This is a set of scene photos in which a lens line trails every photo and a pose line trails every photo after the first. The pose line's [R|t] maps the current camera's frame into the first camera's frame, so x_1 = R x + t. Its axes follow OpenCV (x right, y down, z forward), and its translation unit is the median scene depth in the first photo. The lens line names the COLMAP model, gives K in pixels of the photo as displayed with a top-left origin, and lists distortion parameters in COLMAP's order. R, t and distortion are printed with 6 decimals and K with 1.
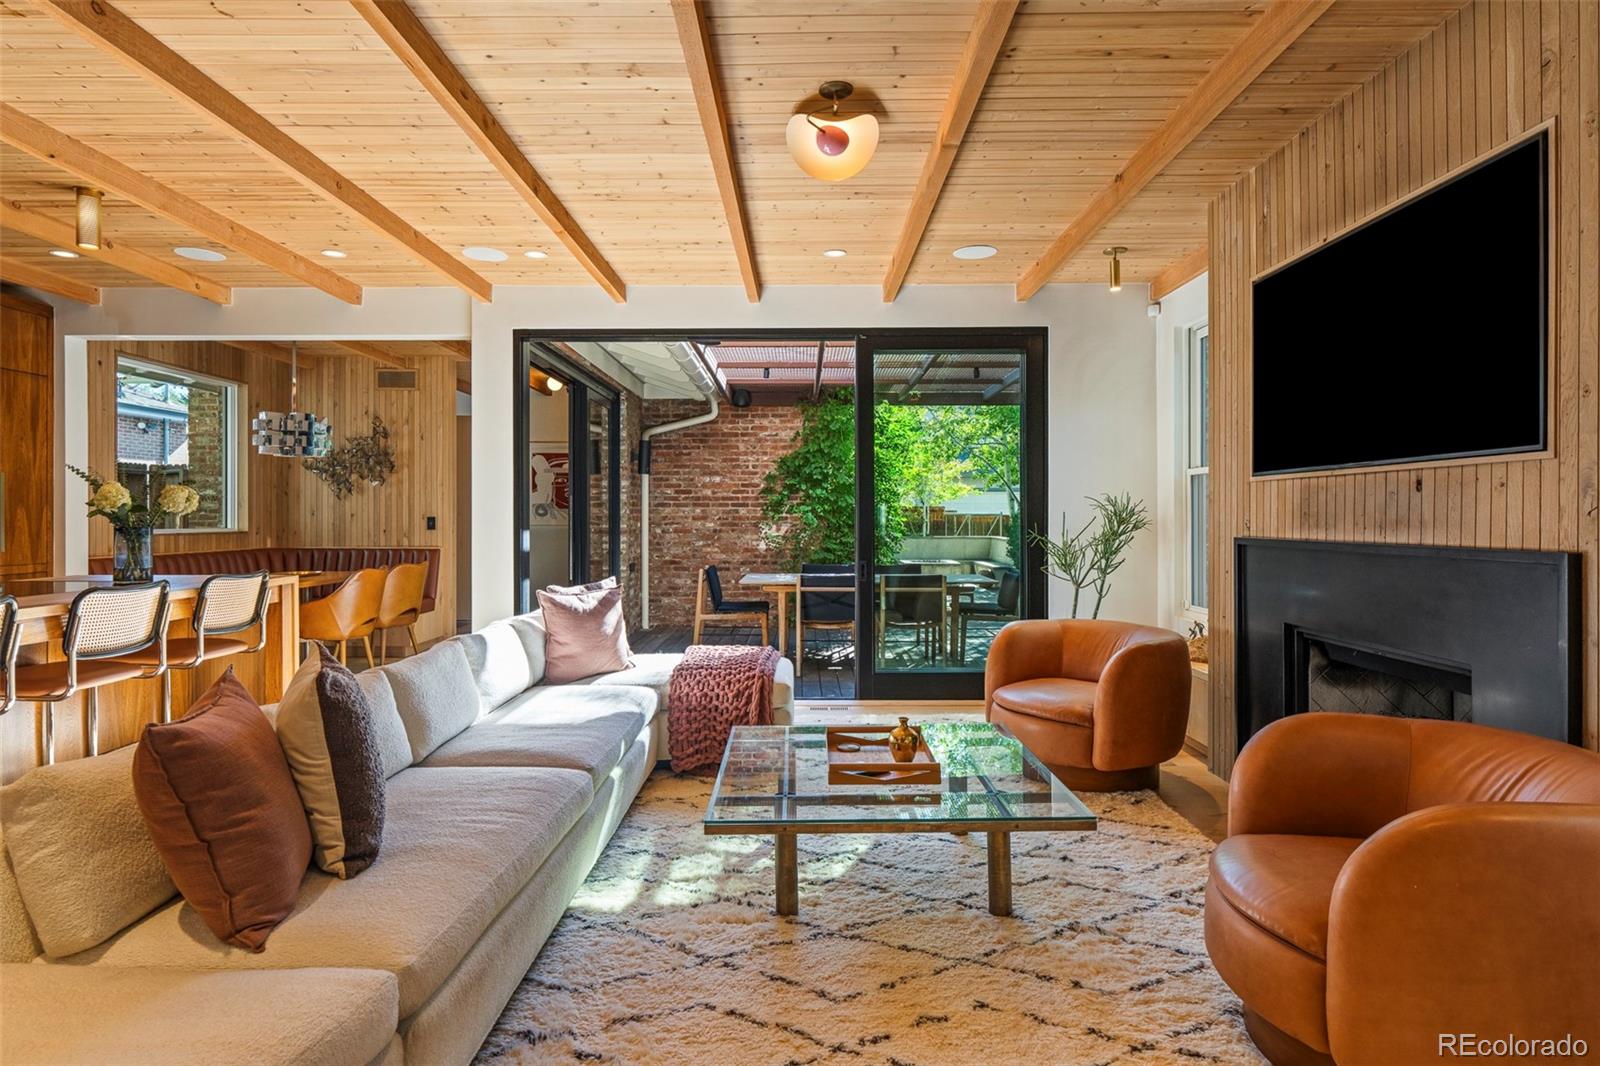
lens RADIAL K [[869.8, 0, 807.2], [0, 869.8, 518.1], [0, 0, 1]] dist [-0.005686, 0.001358]
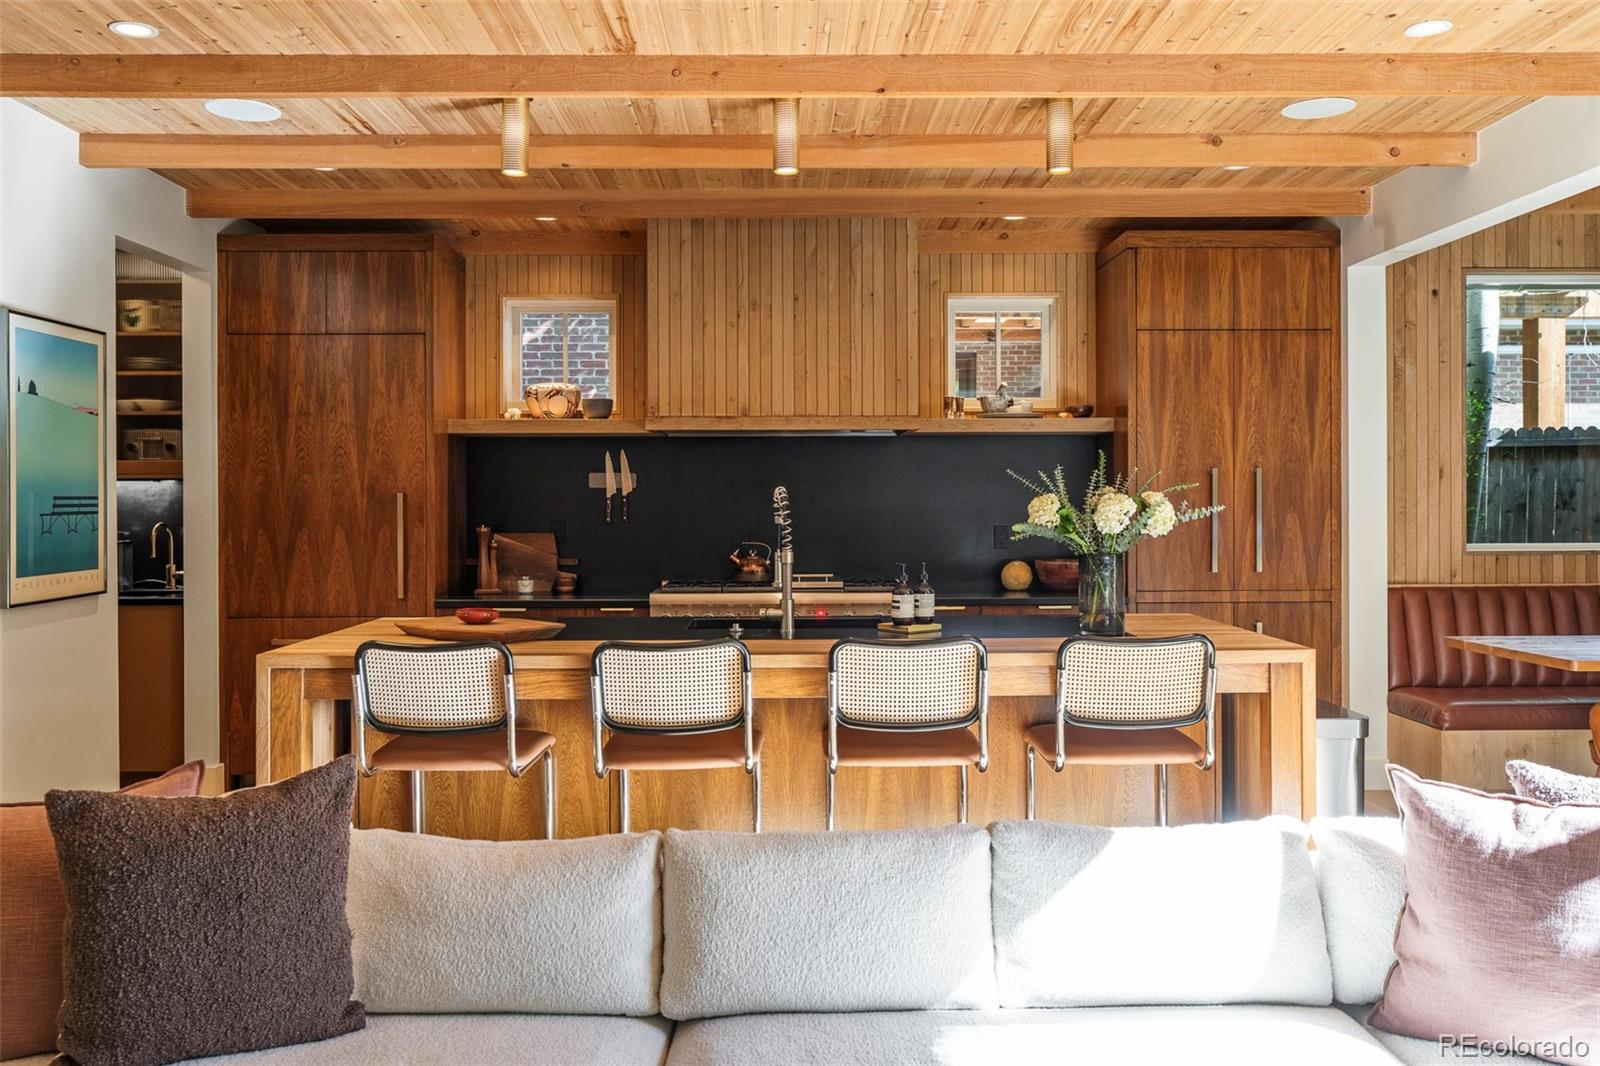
lens RADIAL K [[1288.6, 0, 781.0], [0, 1288.6, 503.1], [0, 0, 1]] dist [-0.004069, 0.007749]
pose [[0.003051, 0.003626, -0.999989, 0.193314], [0.004001, 0.999985, 0.003638, -0.026248], [0.999987, -0.004012, 0.003036, 0.557272]]
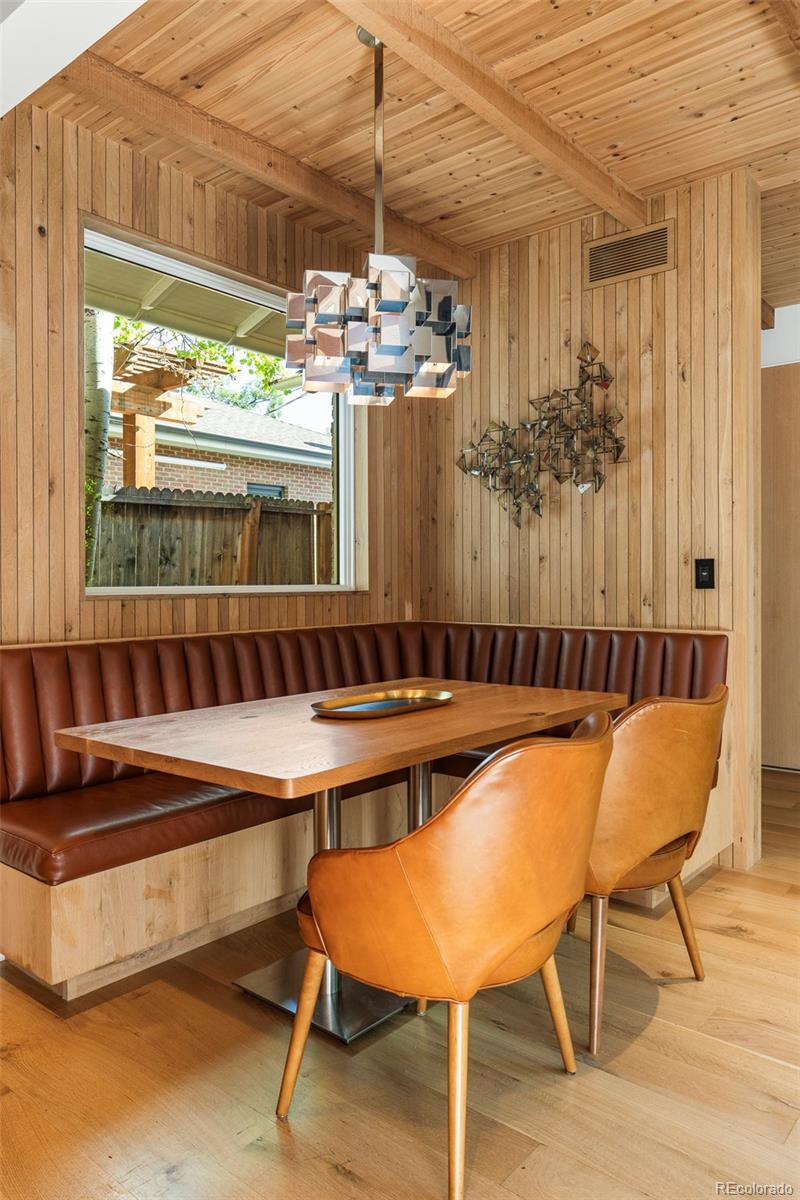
lens RADIAL K [[811.0, 0, 409.9], [0, 811.0, 586.2], [0, 0, 1]] dist [-0.002991, 0.001500]
pose [[0.772323, 0.001370, -0.635228, -0.429530], [0.003817, 0.999970, 0.006798, 0.013081], [0.635218, -0.007674, 0.772295, 0.885114]]
